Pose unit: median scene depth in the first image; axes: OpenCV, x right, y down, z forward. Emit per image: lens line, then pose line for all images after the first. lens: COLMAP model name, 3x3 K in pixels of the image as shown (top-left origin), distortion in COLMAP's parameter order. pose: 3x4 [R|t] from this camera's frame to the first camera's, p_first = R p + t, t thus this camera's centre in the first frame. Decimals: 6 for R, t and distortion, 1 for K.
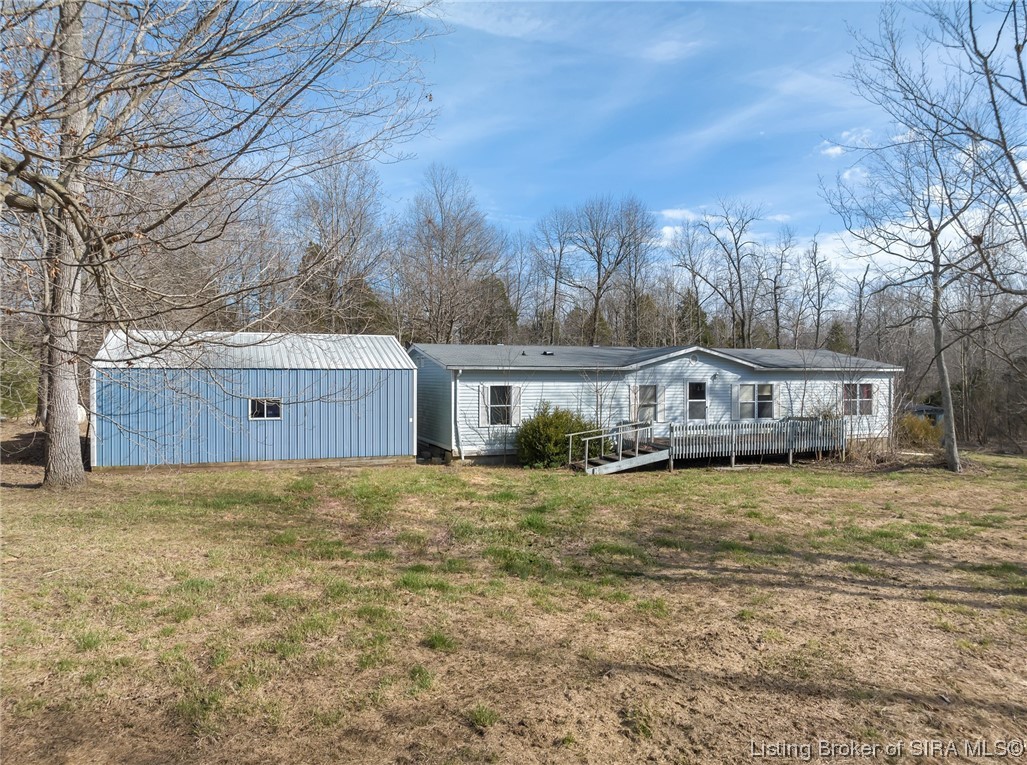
lens RADIAL K [[733.5, 0, 513.5], [0, 733.5, 382.5], [0, 0, 1]] dist [-0.010164, -0.003078]
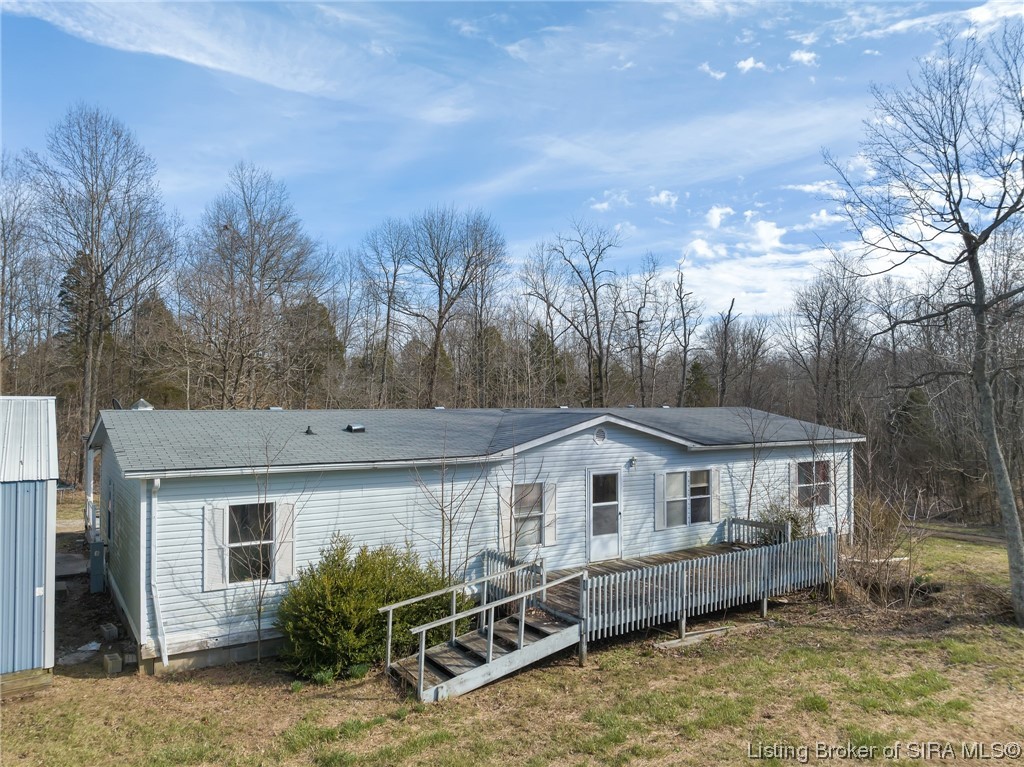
lens RADIAL K [[731.4, 0, 512.0], [0, 731.4, 383.5], [0, 0, 1]] dist [-0.010164, -0.003078]
pose [[0.976709, 0.005203, 0.214506, 0.042312], [0.003043, 0.999270, -0.038093, -0.050479], [-0.214548, 0.037859, 0.975979, 0.406172]]
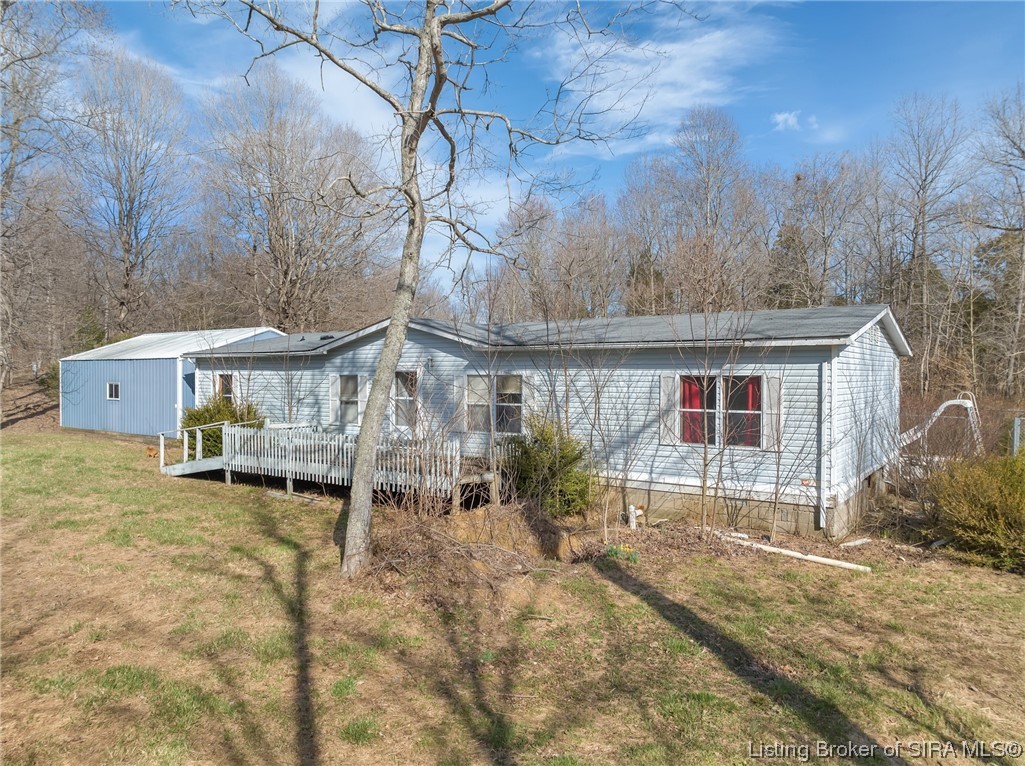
lens RADIAL K [[732.1, 0, 512.5], [0, 732.1, 383.0], [0, 0, 1]] dist [-0.010164, -0.003078]
pose [[0.545615, 0.014606, -0.837909, 0.841354], [-0.004730, 0.999886, 0.014349, 0.000222], [0.838023, -0.003866, 0.545622, 0.689407]]
